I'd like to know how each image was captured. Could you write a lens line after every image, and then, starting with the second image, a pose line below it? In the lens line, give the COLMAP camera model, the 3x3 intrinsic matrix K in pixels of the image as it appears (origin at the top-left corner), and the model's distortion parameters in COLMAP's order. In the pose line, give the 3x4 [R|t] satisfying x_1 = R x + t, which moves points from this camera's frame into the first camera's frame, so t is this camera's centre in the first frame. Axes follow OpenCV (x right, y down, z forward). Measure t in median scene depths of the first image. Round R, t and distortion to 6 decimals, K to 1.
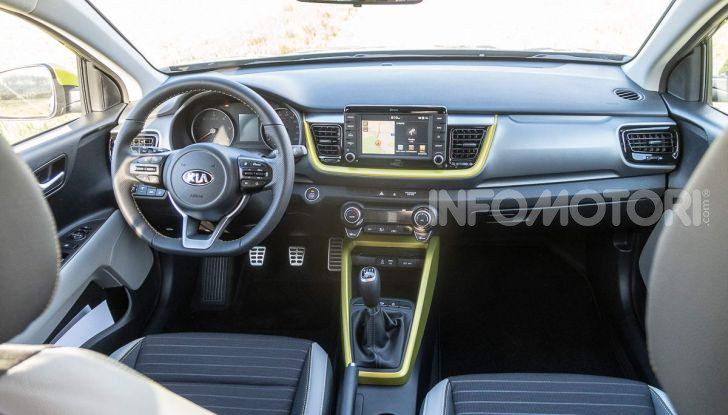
lens RADIAL K [[566.7, 0, 365.2], [0, 566.7, 206.7], [0, 0, 1]] dist [0.015639, -0.024545]
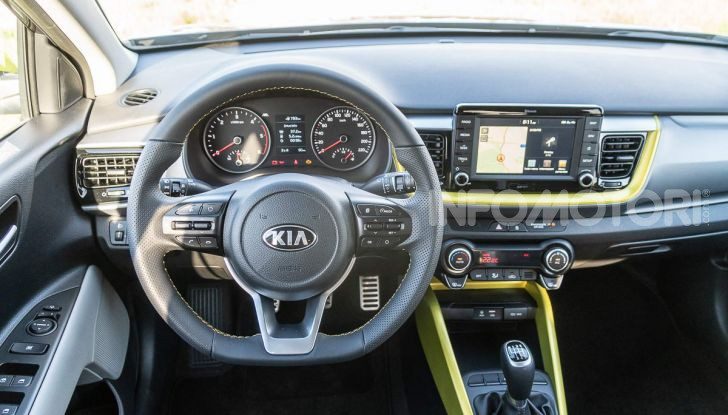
lens RADIAL K [[566.7, 0, 370.1], [0, 566.7, 210.9], [0, 0, 1]] dist [0.015639, -0.024545]
pose [[0.978394, -0.046065, 0.201554, -0.277219], [0.034649, 0.997608, 0.059806, -0.093550], [-0.203827, -0.051530, 0.977650, 0.338628]]
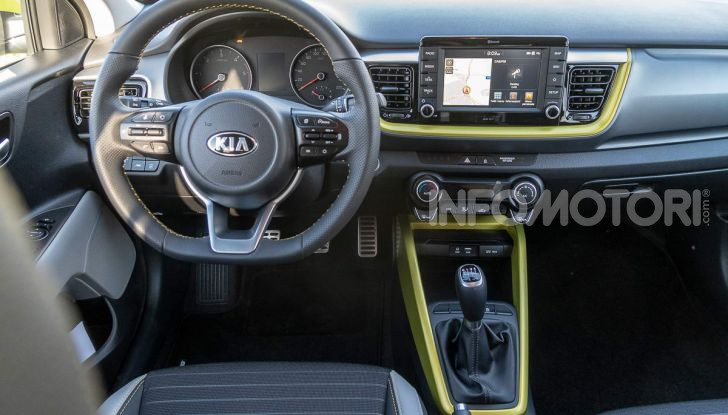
lens RADIAL K [[566.7, 0, 367.9], [0, 566.7, 208.2], [0, 0, 1]] dist [0.015639, -0.024545]
pose [[0.995154, -0.030818, 0.093375, -0.170977], [0.024175, 0.997151, 0.071452, -0.017429], [-0.095311, -0.068848, 0.993064, 0.285636]]
